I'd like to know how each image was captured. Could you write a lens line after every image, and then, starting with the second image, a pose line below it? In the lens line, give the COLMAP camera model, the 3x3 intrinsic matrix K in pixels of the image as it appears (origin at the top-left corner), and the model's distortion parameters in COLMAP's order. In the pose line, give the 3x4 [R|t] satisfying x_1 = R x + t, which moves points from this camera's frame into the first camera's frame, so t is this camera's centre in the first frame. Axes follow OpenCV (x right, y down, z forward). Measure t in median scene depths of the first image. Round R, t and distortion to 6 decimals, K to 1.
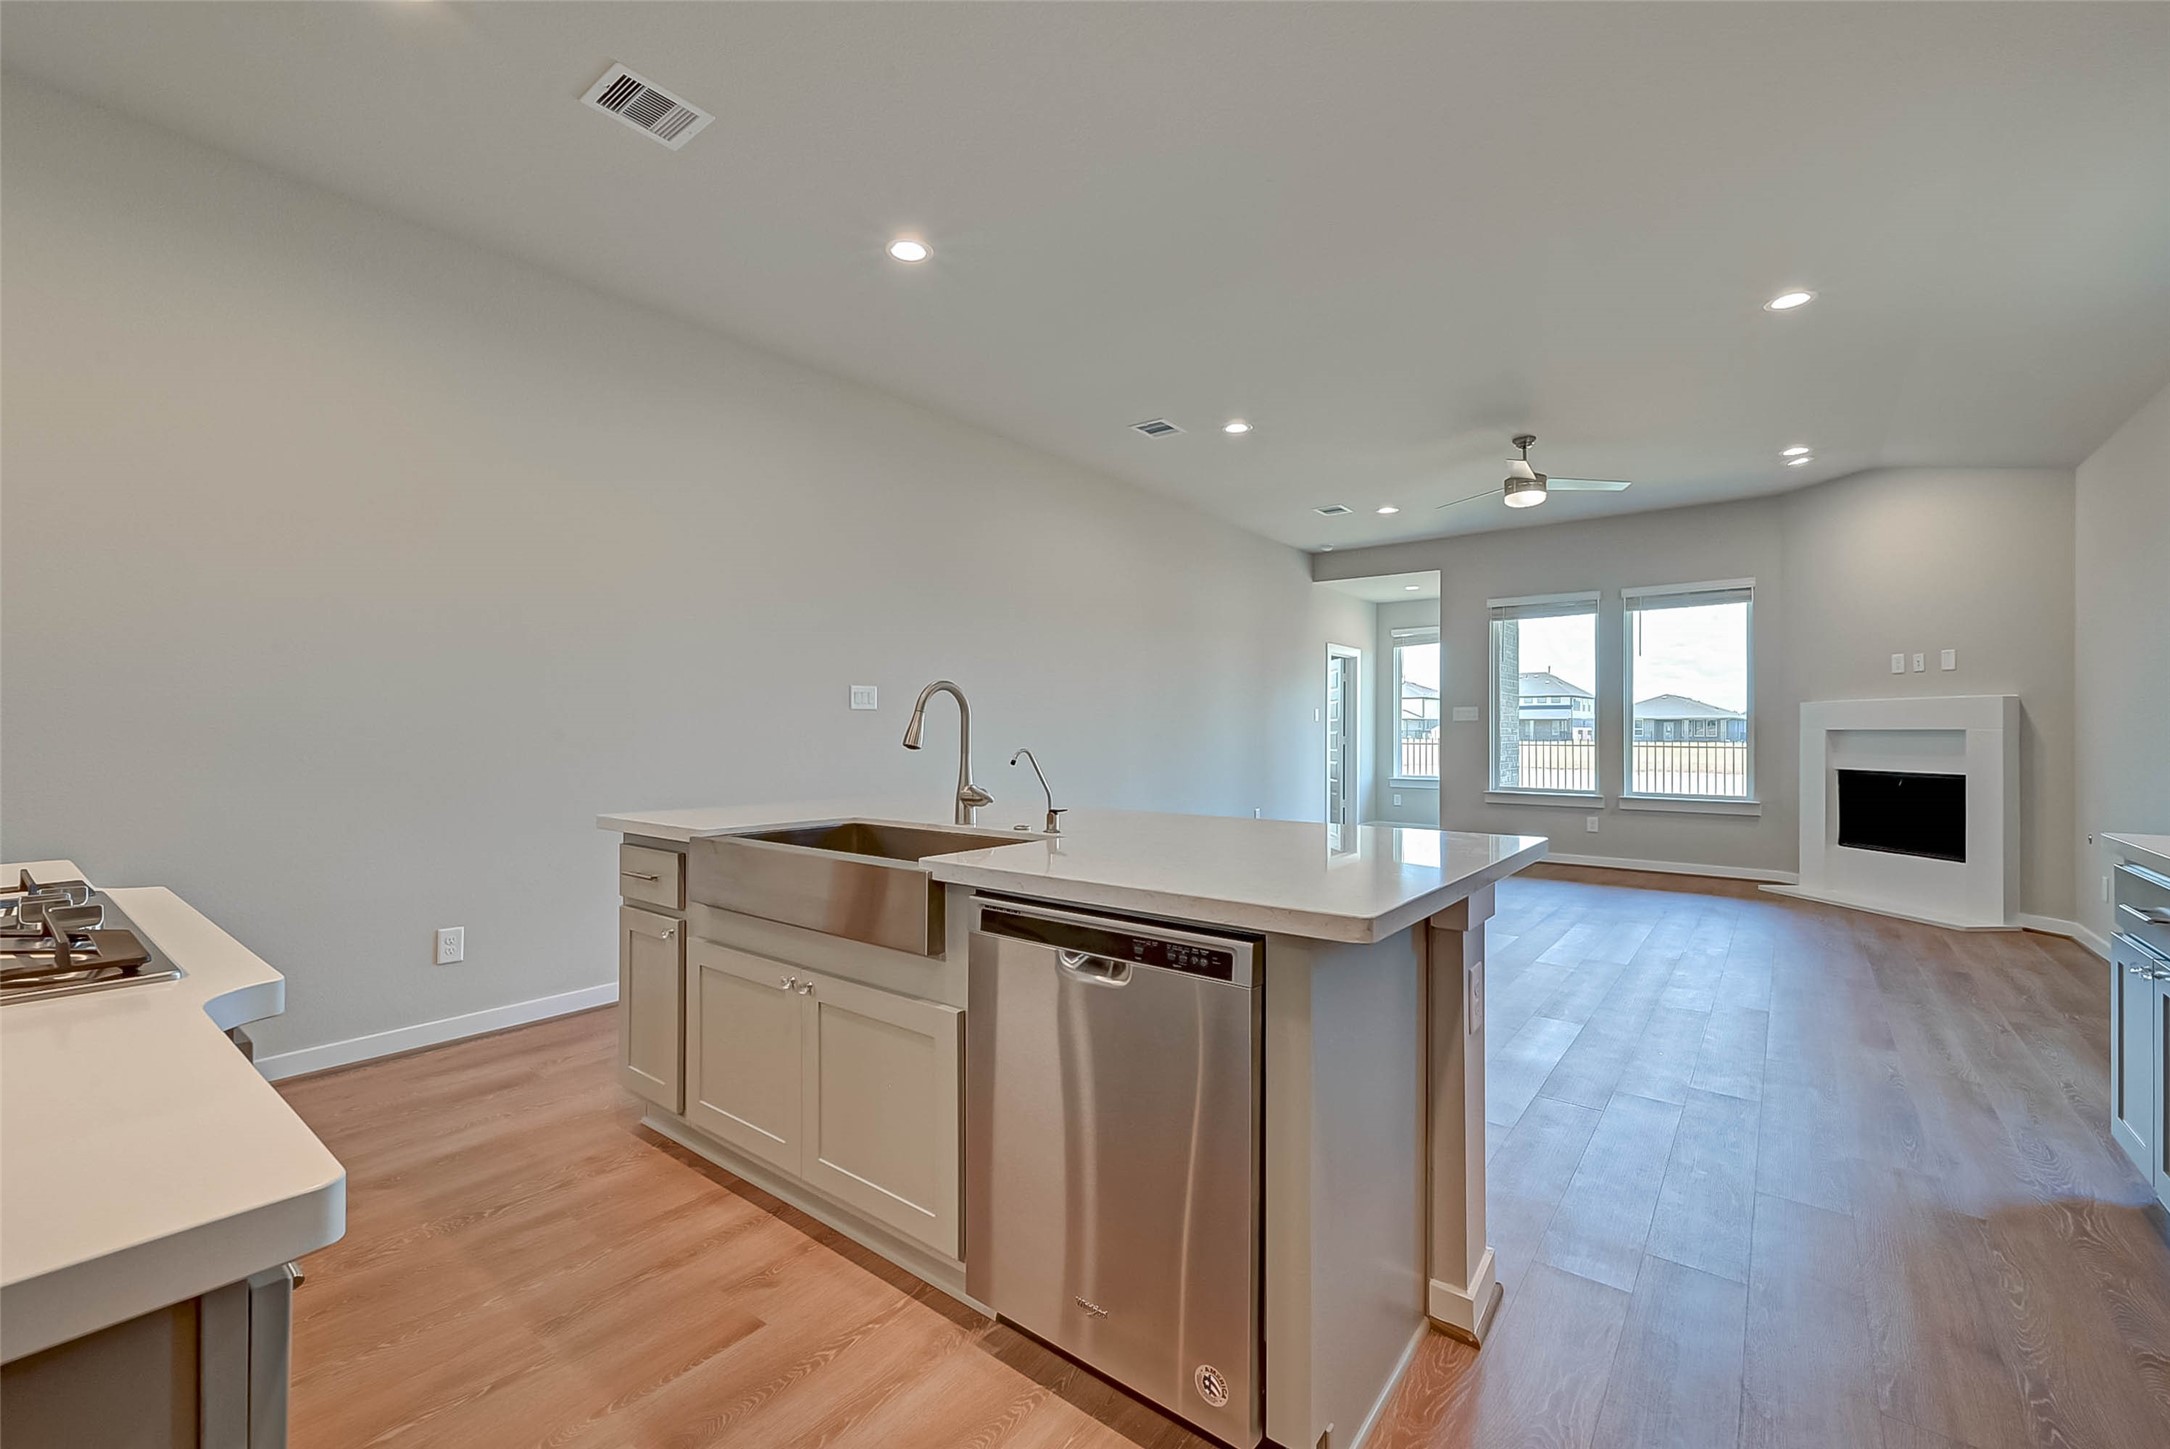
lens RADIAL K [[889.3, 0, 1075.1], [0, 889.3, 734.6], [0, 0, 1]] dist [-0.002589, 0.000241]
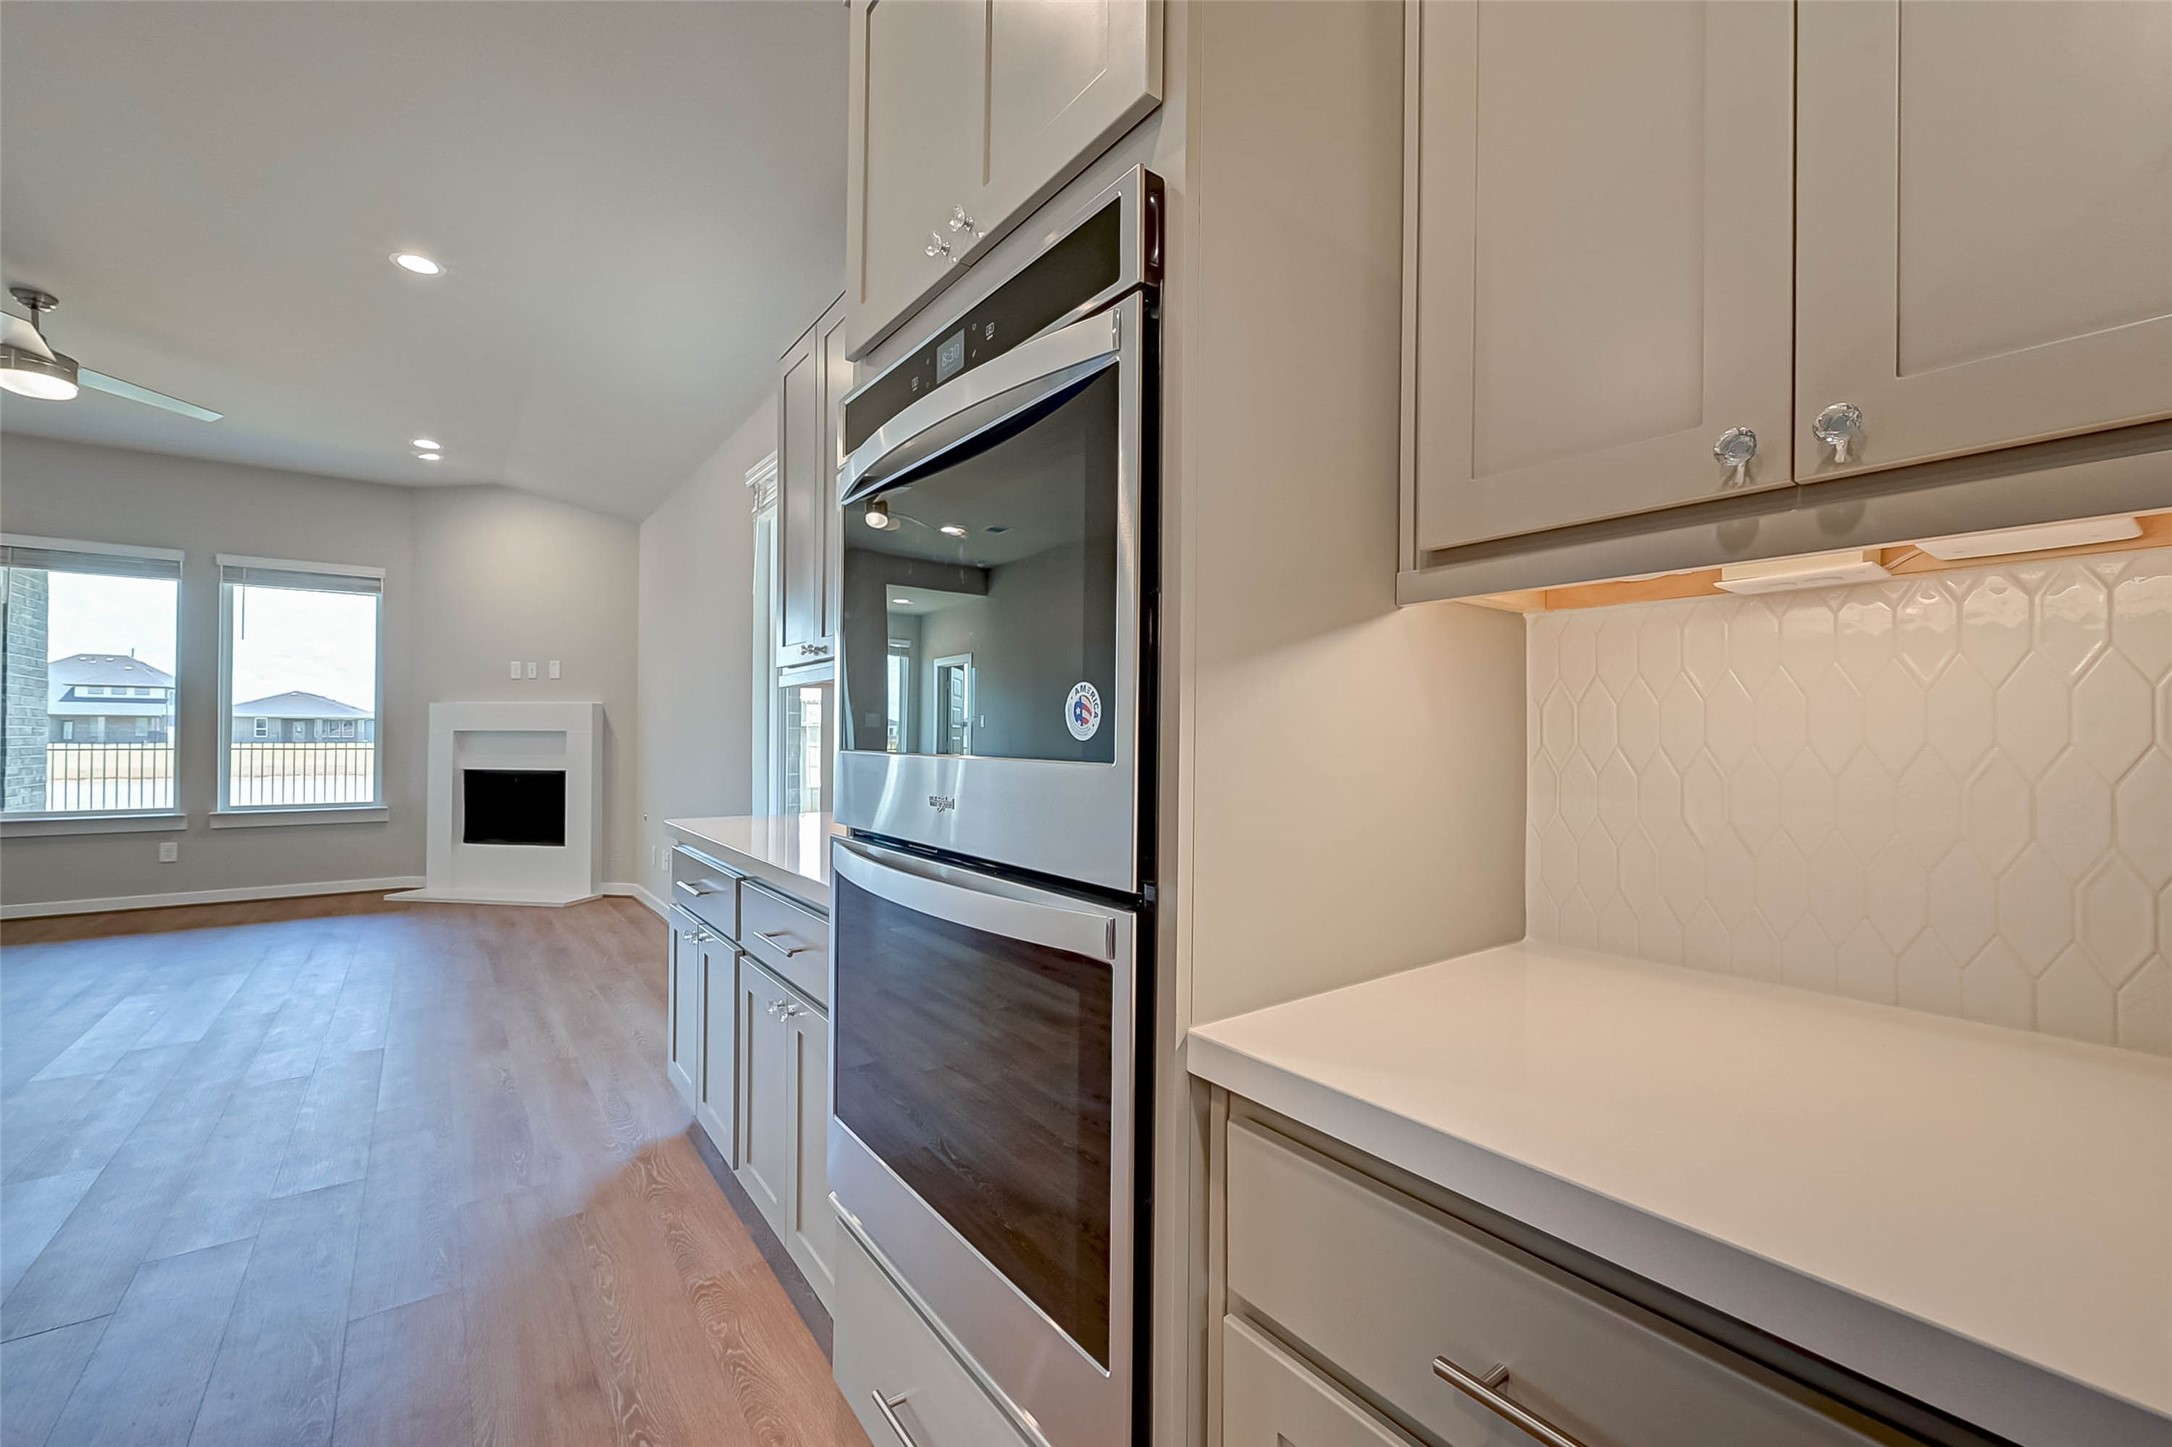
lens RADIAL K [[890.1, 0, 1066.5], [0, 890.1, 724.8], [0, 0, 1]] dist [-0.002589, 0.000241]
pose [[0.266335, 0.009775, 0.963831, 0.064696], [0.001786, 0.999942, -0.010635, 0.000840], [-0.963879, 0.004554, 0.266302, 0.065945]]
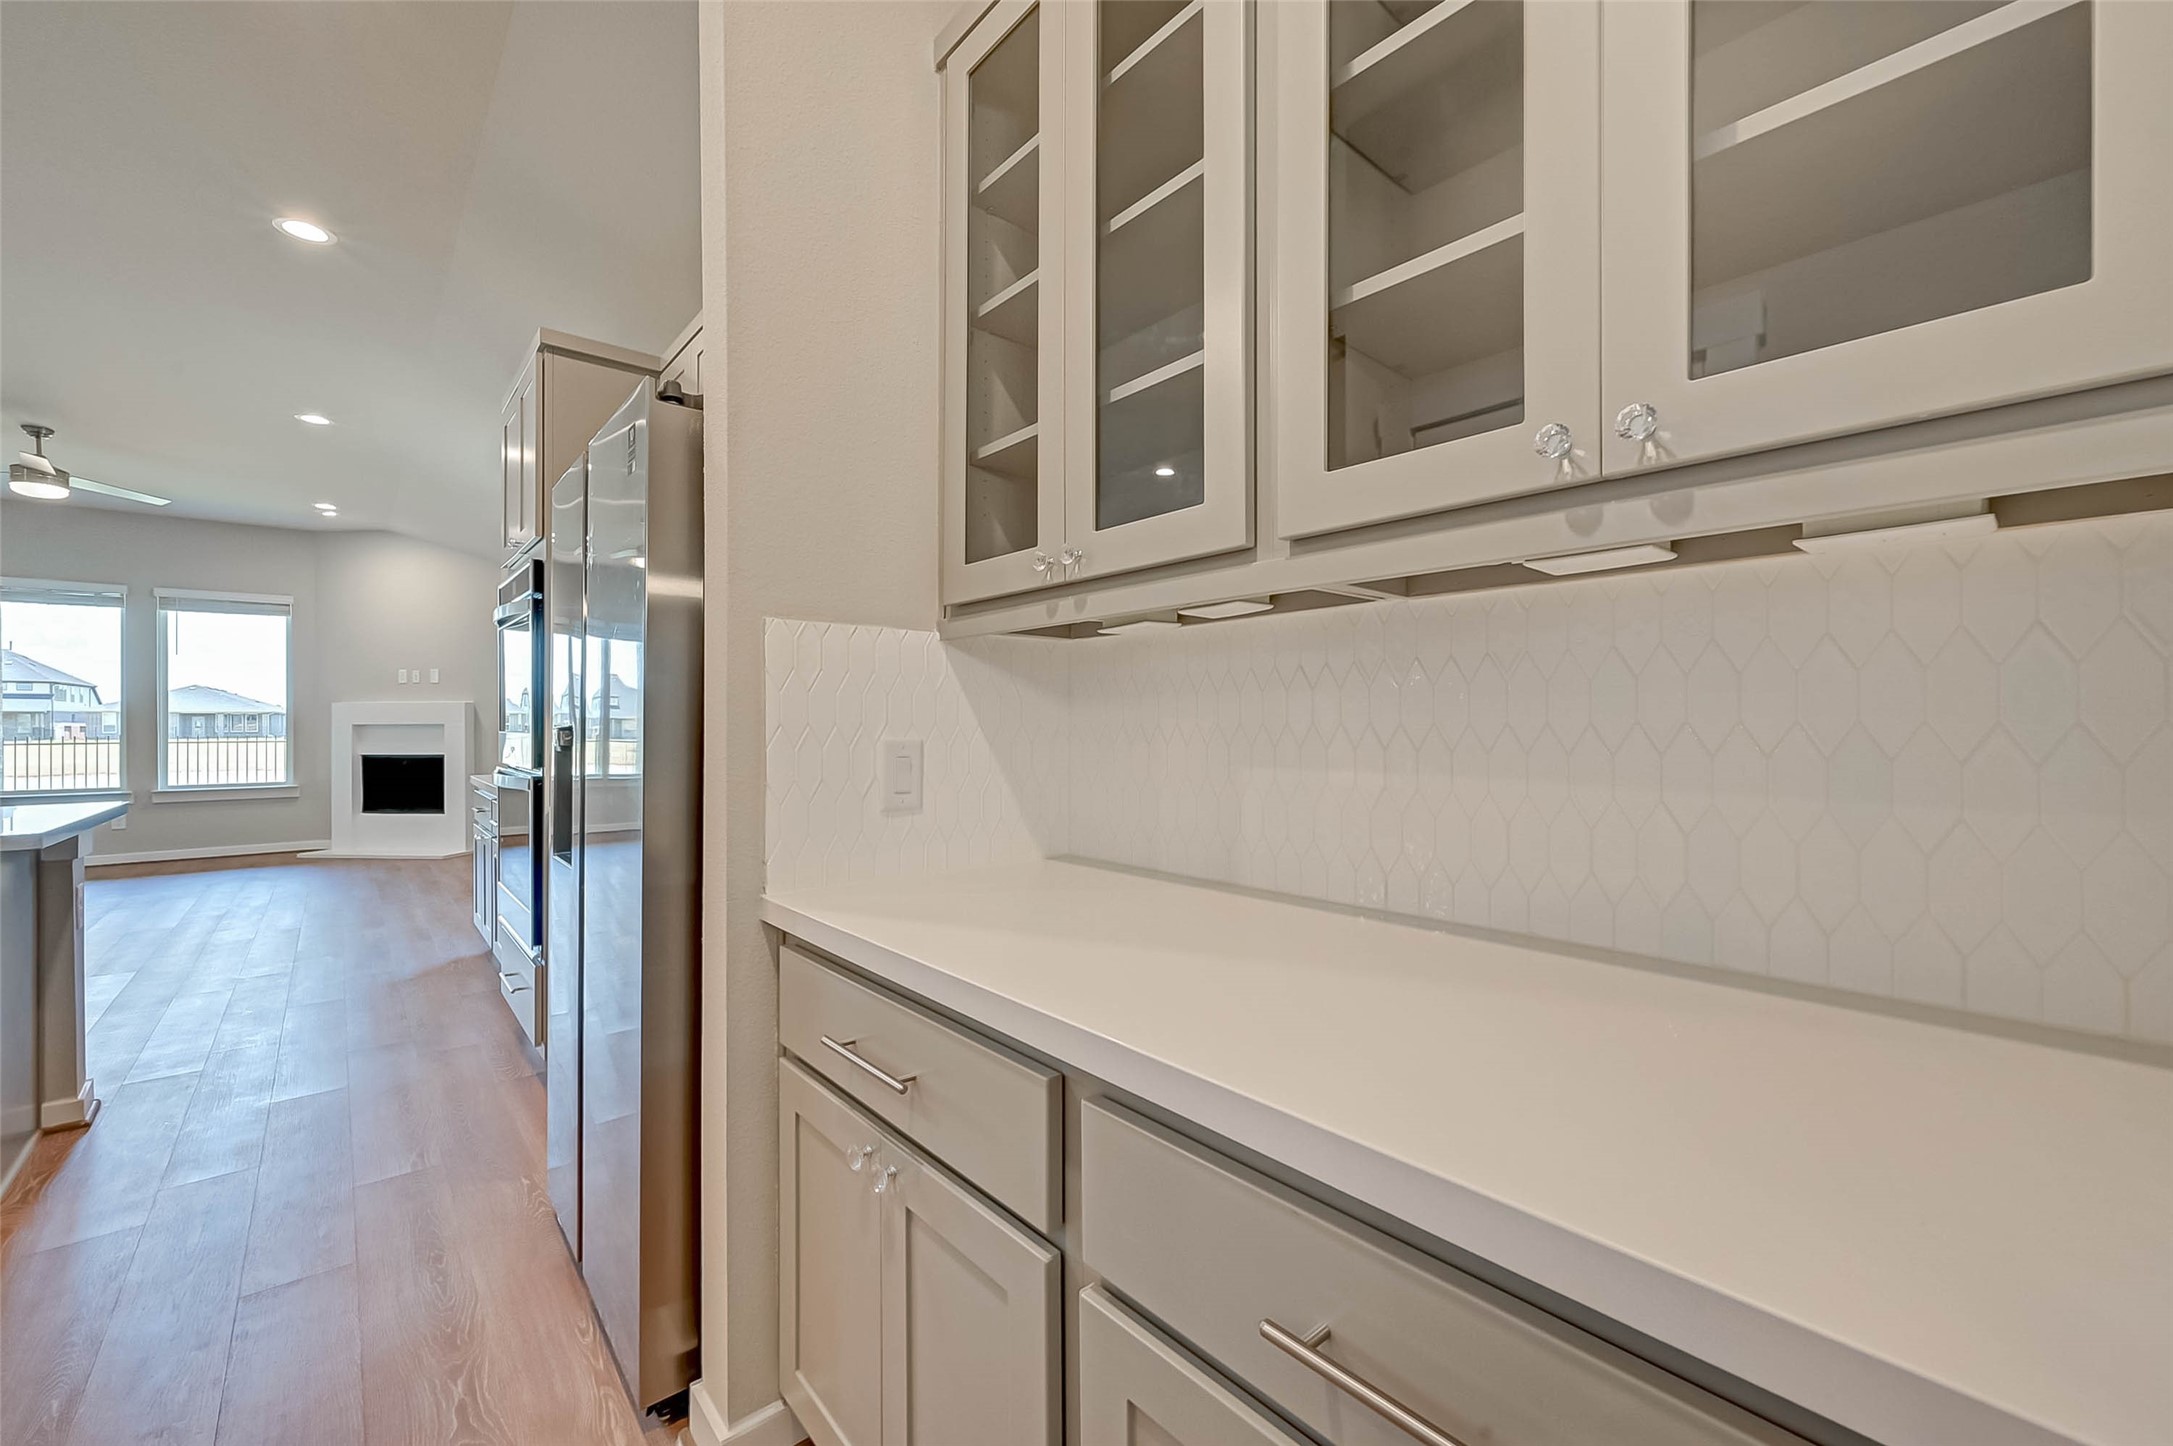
lens RADIAL K [[848.7, 0, 1076.8], [0, 848.7, 718.1], [0, 0, 1]] dist [-0.019093, 0.002794]
pose [[0.168897, 0.002537, 0.985630, -0.186379], [0.010122, 0.999939, -0.004308, 0.001461], [-0.985582, 0.010704, 0.168861, -0.259052]]
